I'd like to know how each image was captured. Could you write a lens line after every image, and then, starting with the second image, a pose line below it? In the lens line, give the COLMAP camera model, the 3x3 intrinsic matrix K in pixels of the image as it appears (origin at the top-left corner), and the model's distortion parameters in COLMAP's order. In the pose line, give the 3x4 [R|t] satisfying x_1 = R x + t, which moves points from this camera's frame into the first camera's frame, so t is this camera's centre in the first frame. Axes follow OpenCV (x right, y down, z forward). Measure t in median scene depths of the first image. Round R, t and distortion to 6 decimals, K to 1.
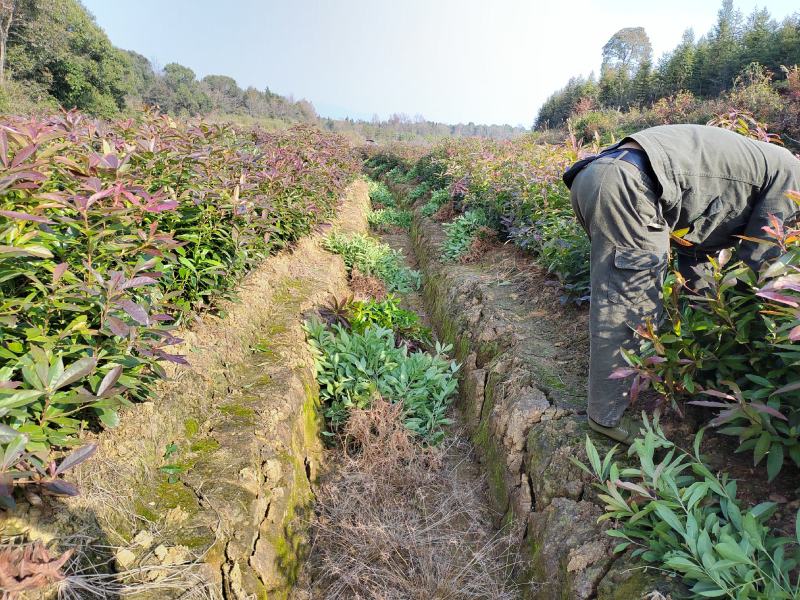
lens RADIAL K [[505.7, 0, 397.7], [0, 505.7, 307.8], [0, 0, 1]] dist [0.037921, -0.016950]
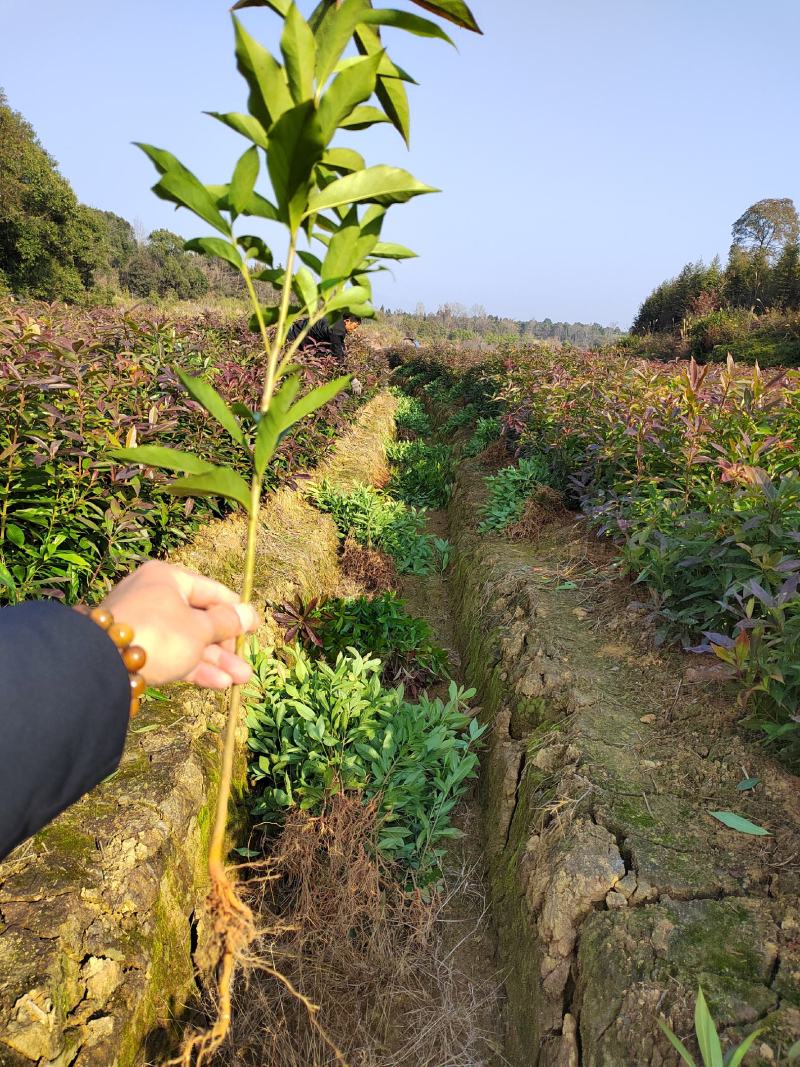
lens RADIAL K [[674.5, 0, 402.8], [0, 674.5, 552.5], [0, 0, 1]] dist [0.037921, -0.016950]
pose [[0.997377, 0.052868, -0.049441, 0.039560], [-0.053478, 0.998507, -0.011092, -0.062709], [0.048781, 0.013707, 0.998715, 0.125006]]
